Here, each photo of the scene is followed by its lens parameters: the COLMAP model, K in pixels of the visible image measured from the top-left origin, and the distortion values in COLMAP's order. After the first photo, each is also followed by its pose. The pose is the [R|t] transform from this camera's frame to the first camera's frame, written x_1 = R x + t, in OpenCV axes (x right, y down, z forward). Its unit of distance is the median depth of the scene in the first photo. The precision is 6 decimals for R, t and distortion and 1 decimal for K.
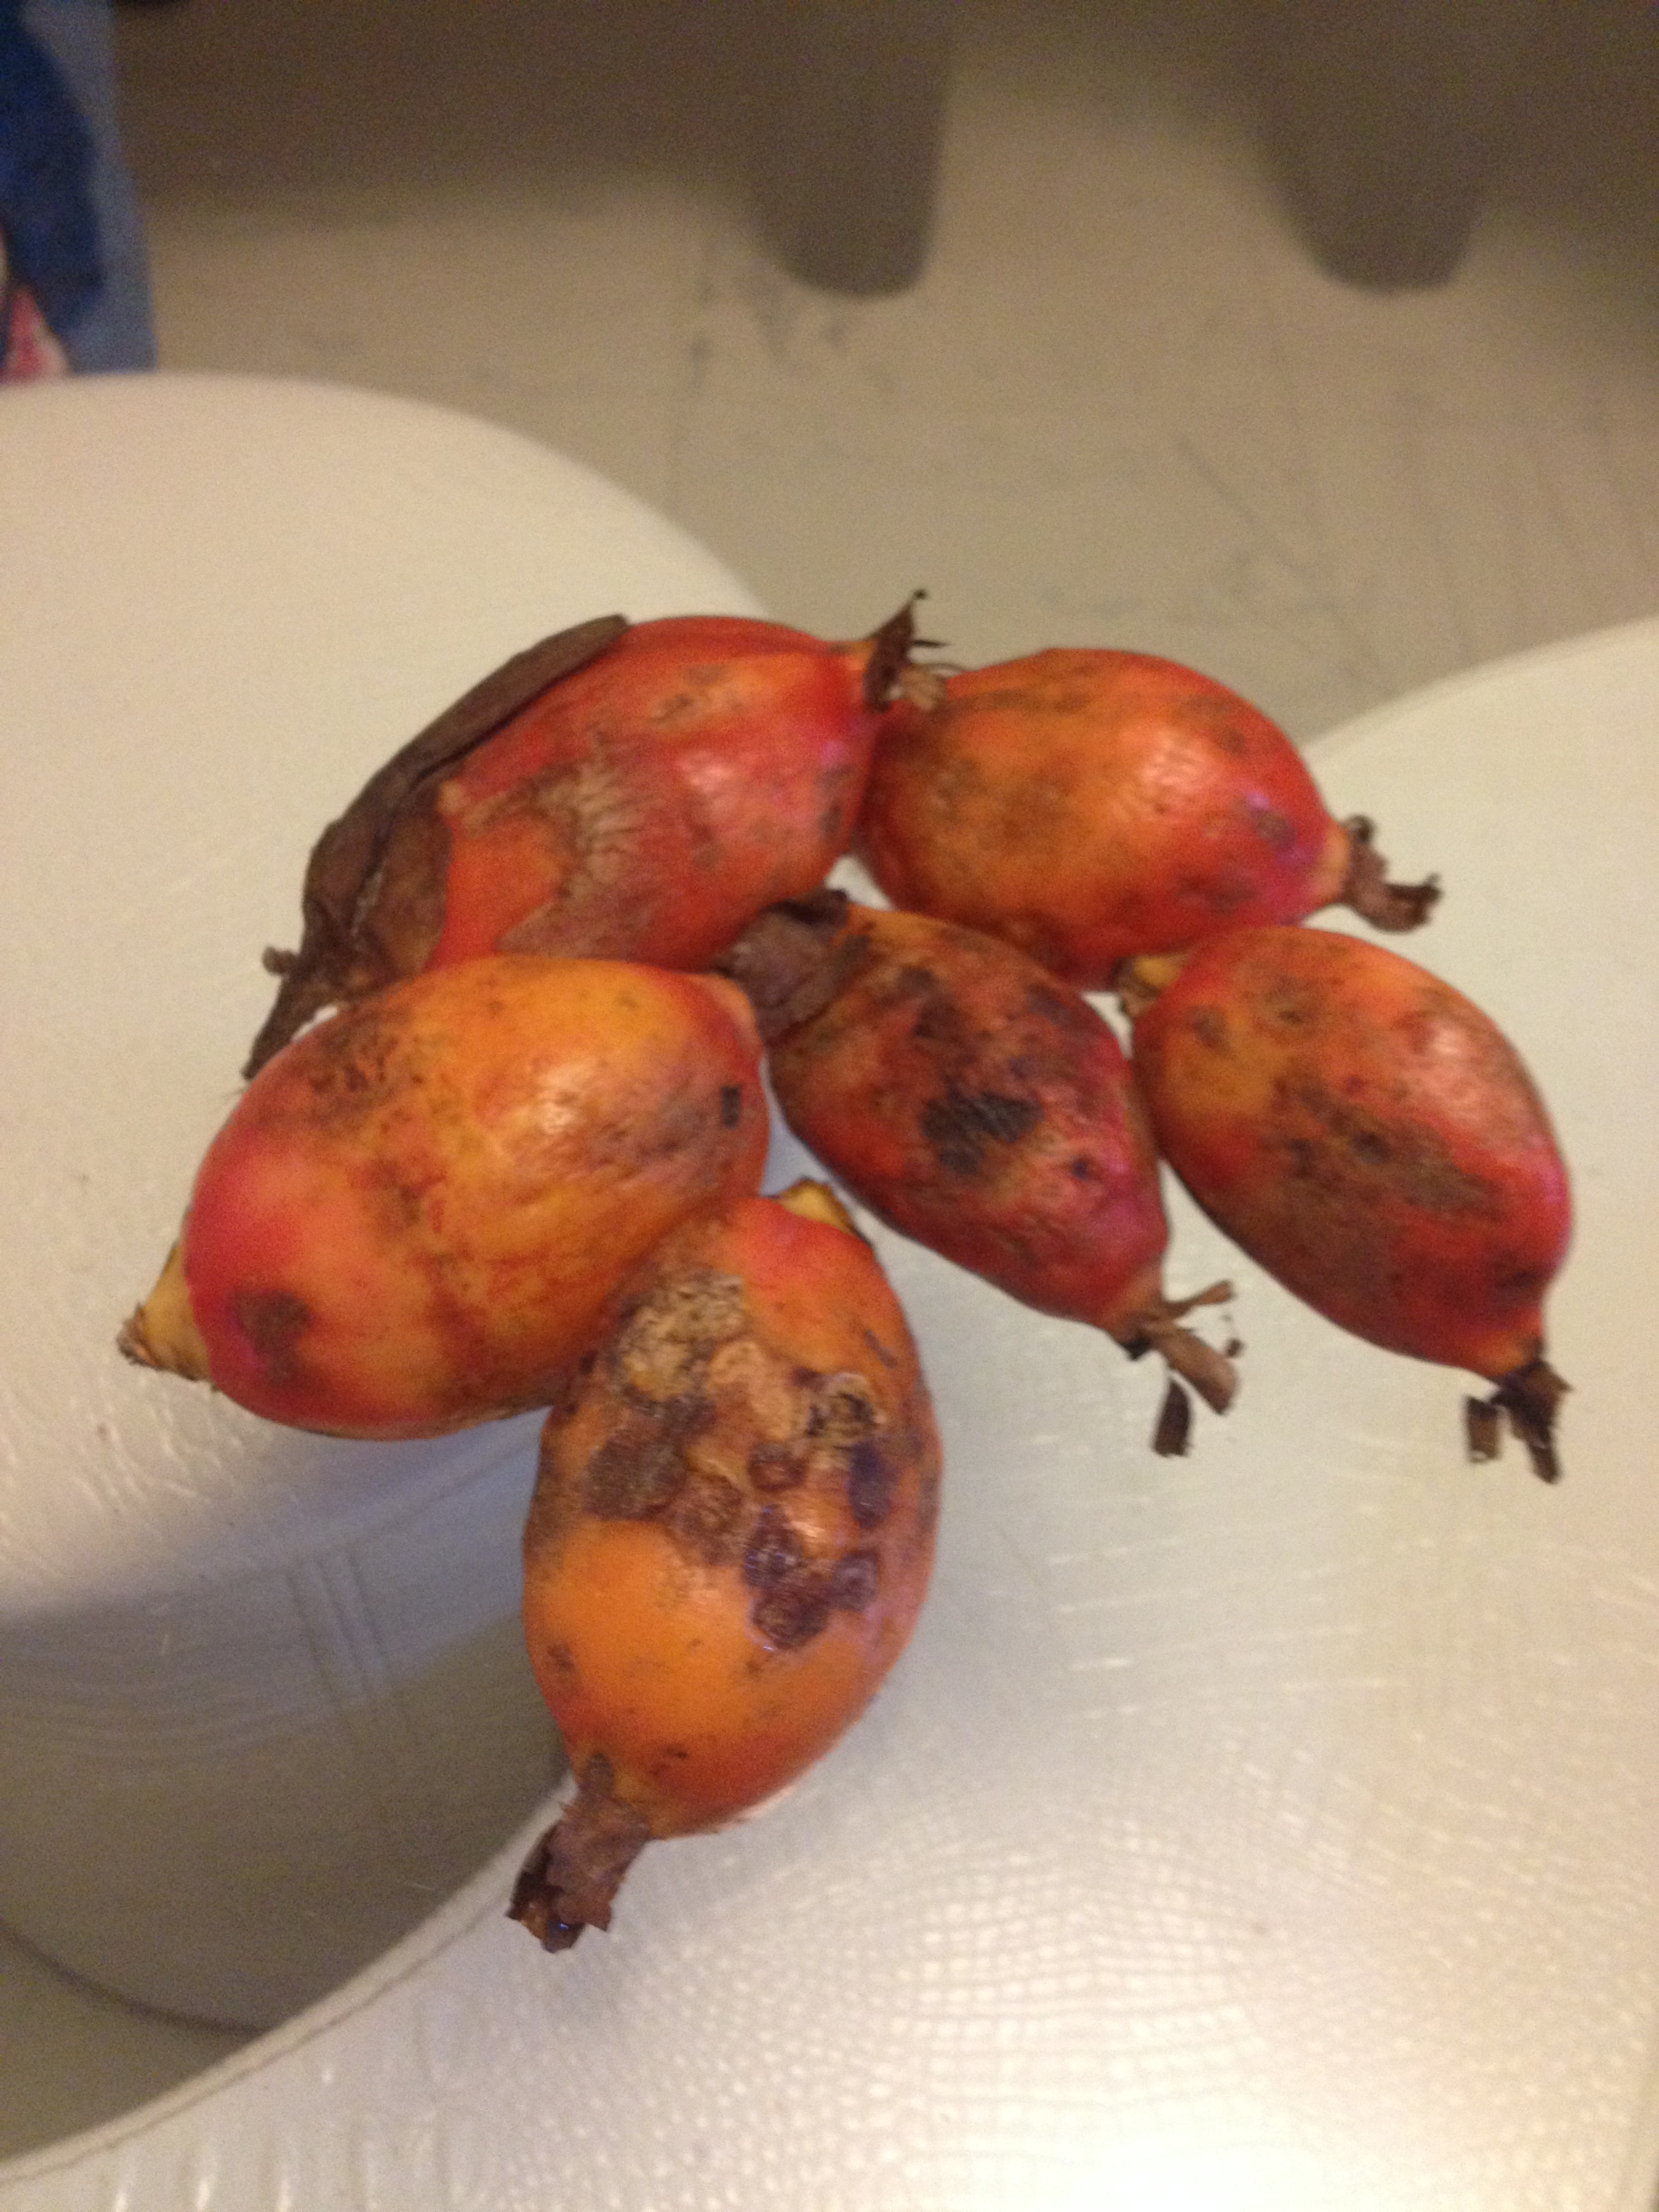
lens RADIAL K [[2219.9, 0, 830.9], [0, 2219.9, 1036.1], [0, 0, 1]] dist [0.194795, -0.539676]
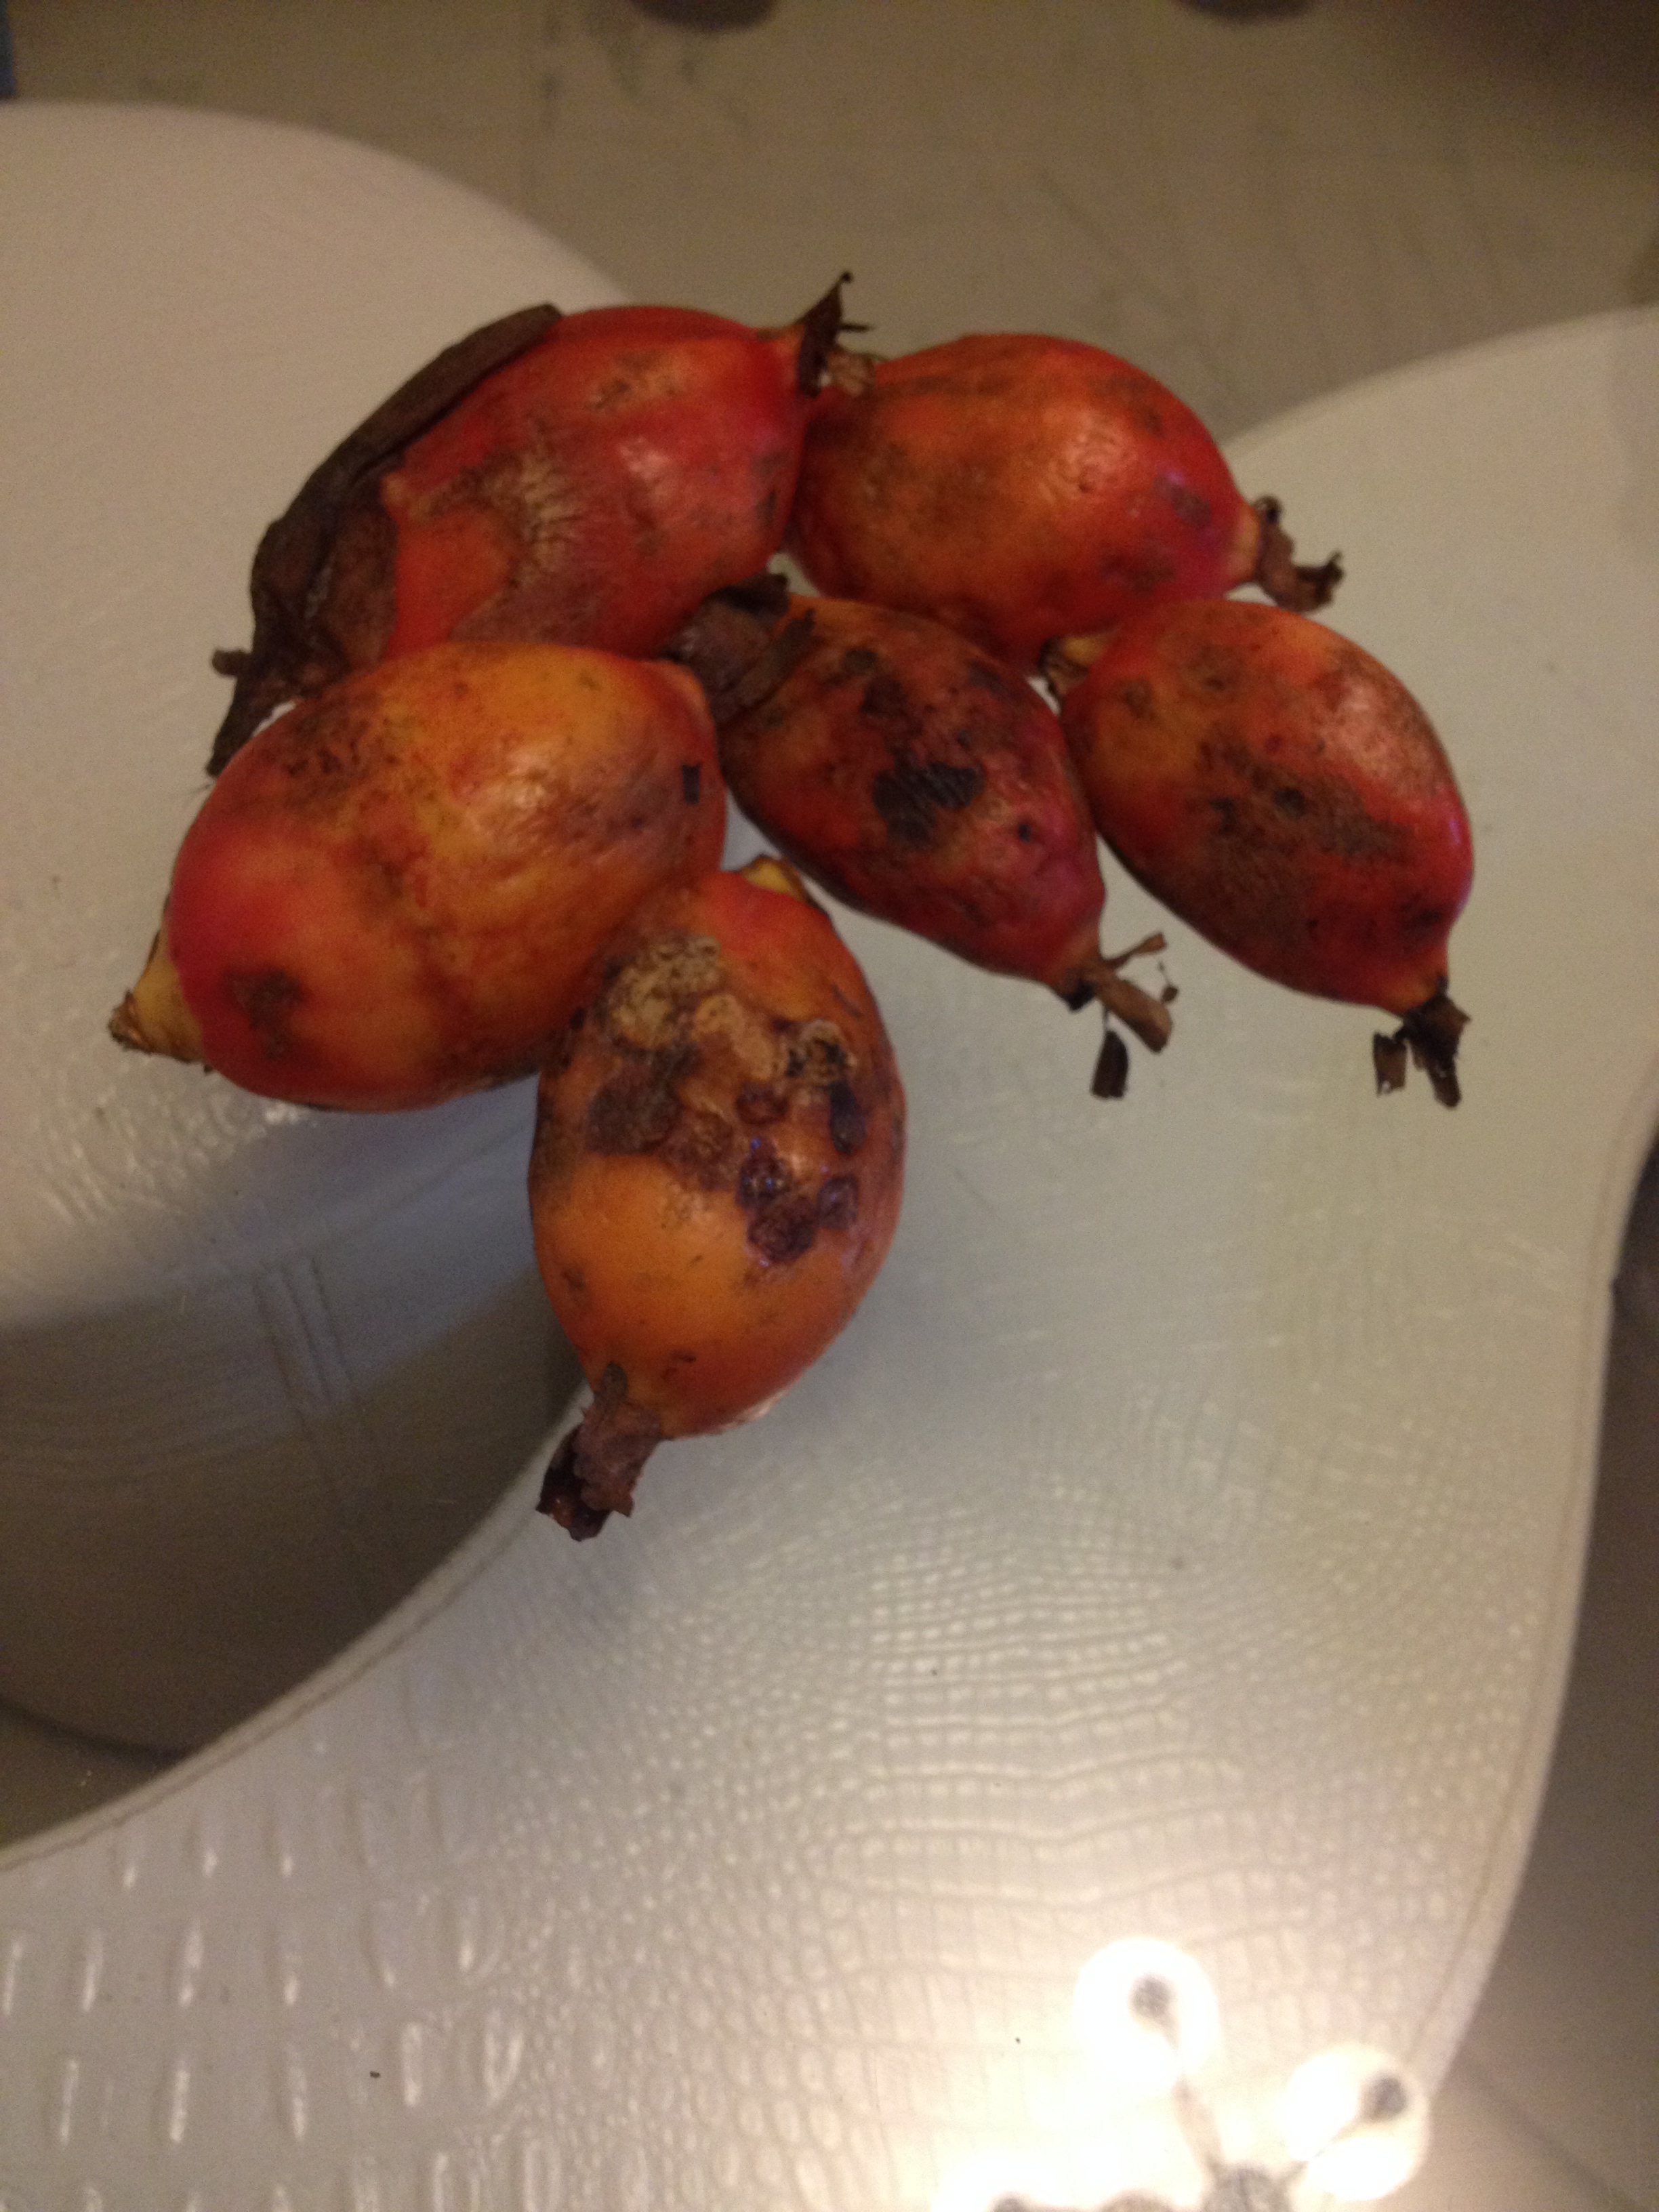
lens RADIAL K [[2281.5, 0, 829.5], [0, 2281.5, 1106.0], [0, 0, 1]] dist [0.263659, -0.943985]
pose [[0.996262, -0.042994, 0.074930, -0.064531], [0.035276, 0.994216, 0.101440, 0.071657], [-0.078858, -0.098418, 0.992016, -0.087281]]
